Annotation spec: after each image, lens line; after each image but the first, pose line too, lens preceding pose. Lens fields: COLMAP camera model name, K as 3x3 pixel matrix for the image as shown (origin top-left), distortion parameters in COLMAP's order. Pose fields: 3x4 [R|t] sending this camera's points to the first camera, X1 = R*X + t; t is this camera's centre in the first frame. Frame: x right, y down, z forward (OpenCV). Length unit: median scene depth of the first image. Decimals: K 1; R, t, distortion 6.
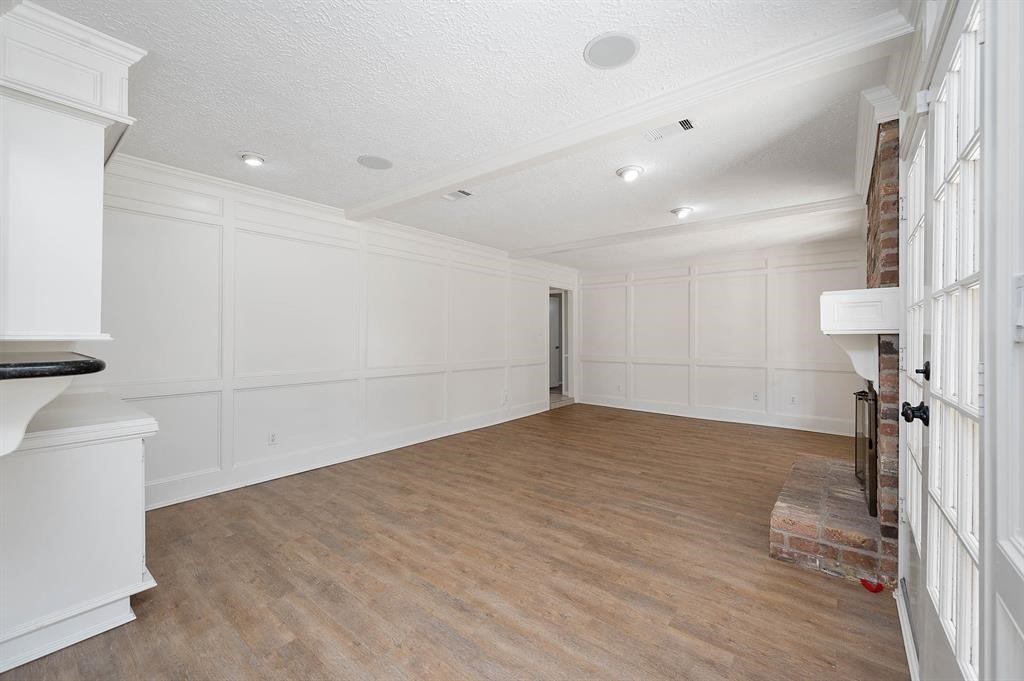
lens RADIAL K [[410.0, 0, 515.3], [0, 410.0, 339.5], [0, 0, 1]] dist [0.000375, -0.000269]
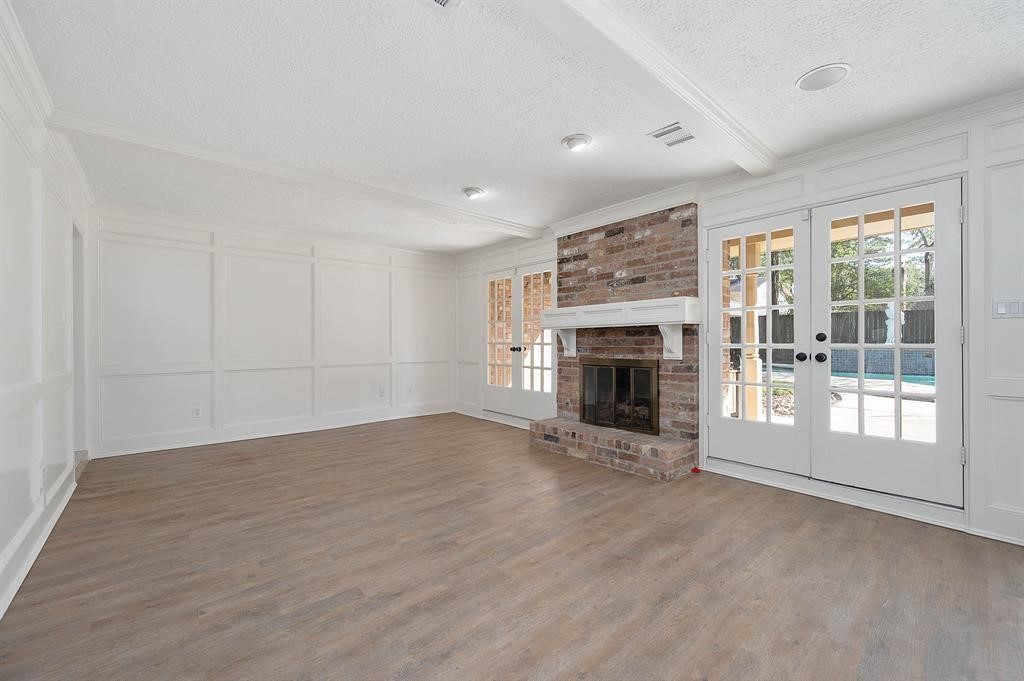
lens RADIAL K [[410.0, 0, 516.4], [0, 410.0, 340.7], [0, 0, 1]] dist [0.000375, -0.000269]
pose [[0.175749, 0.000233, 0.984435, -0.535460], [0.012079, 0.999924, -0.002393, 0.030018], [-0.984361, 0.012311, 0.175733, 0.802000]]
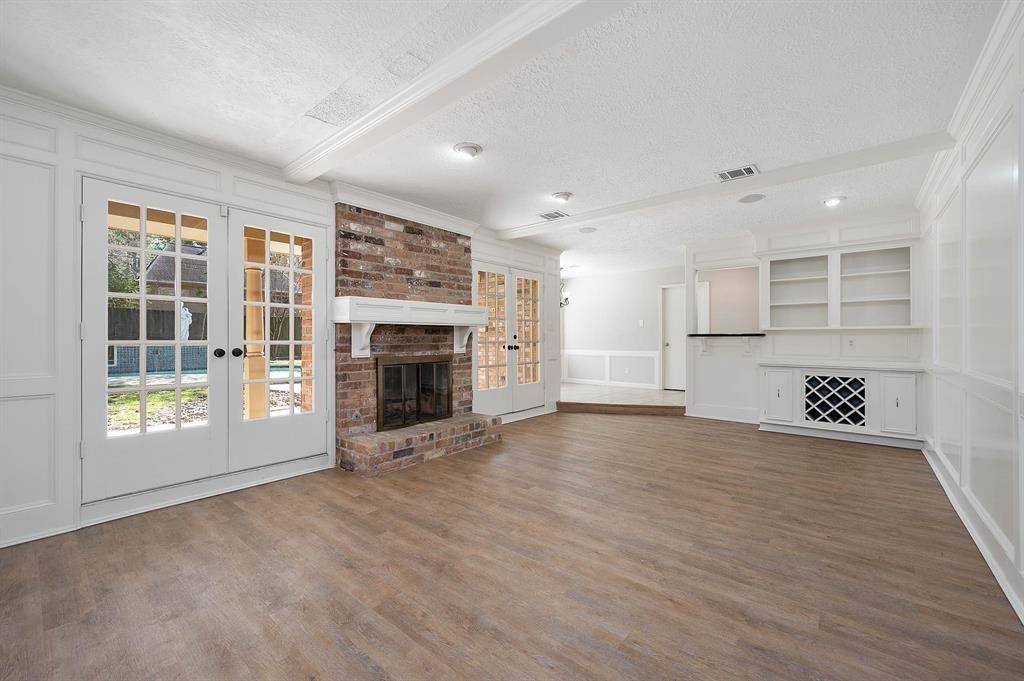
lens RADIAL K [[410.0, 0, 510.1], [0, 410.0, 339.3], [0, 0, 1]] dist [0.000375, -0.000269]
pose [[-0.999746, -0.002731, 0.022351, 0.342475], [-0.002476, 0.999932, 0.011399, 0.019582], [-0.022380, 0.011341, -0.999685, 1.884947]]
